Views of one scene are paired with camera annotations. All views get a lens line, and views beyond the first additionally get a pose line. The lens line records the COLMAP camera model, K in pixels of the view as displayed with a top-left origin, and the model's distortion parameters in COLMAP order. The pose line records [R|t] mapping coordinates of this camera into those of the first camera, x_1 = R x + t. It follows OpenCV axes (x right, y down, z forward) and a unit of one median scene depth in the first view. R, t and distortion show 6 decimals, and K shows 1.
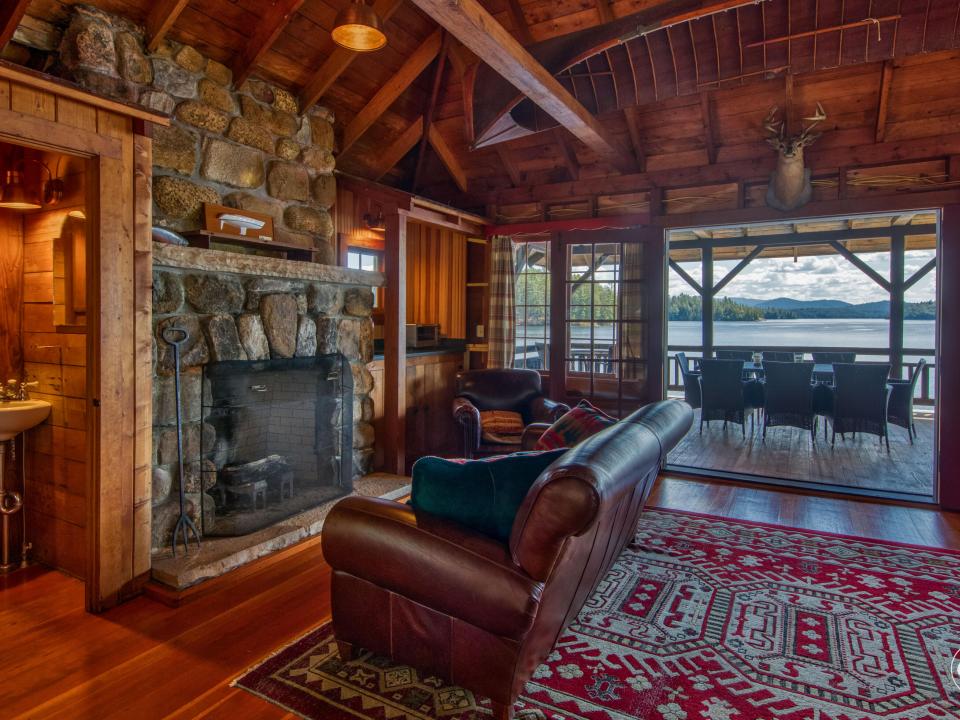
lens RADIAL K [[573.7, 0, 482.4], [0, 573.7, 338.0], [0, 0, 1]] dist [0.003613, -0.001038]
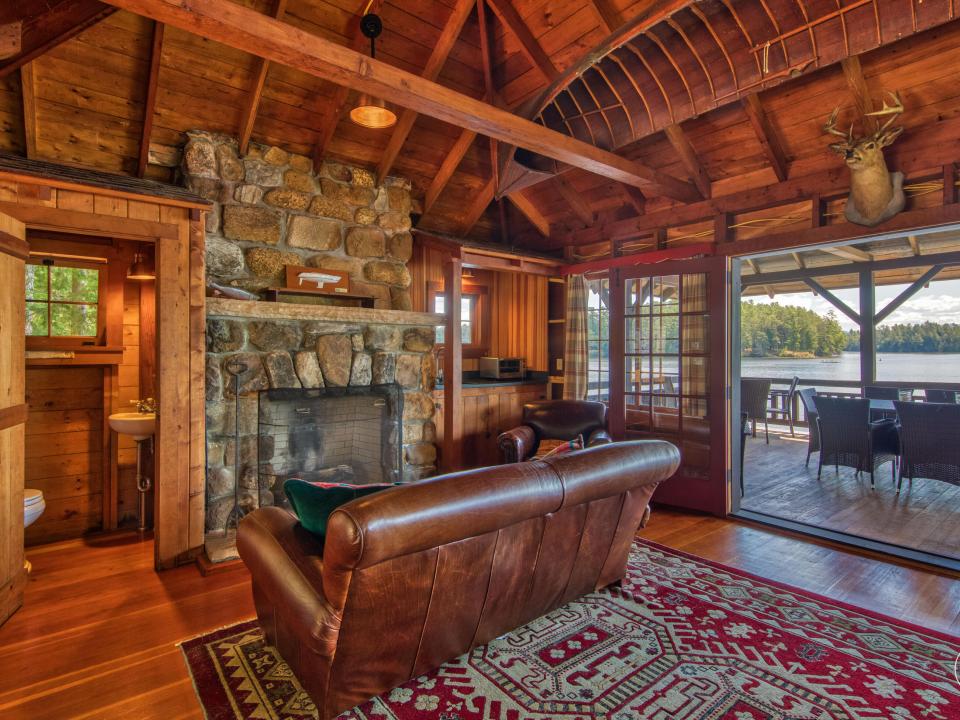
lens RADIAL K [[502.3, 0, 480.0], [0, 502.3, 360.0], [0, 0, 1]] dist [0.005454, -0.004715]
pose [[0.926212, 0.000461, -0.377003, 0.328231], [-0.006723, 0.999860, -0.015296, -0.007466], [0.376943, 0.016702, 0.926086, 0.114487]]
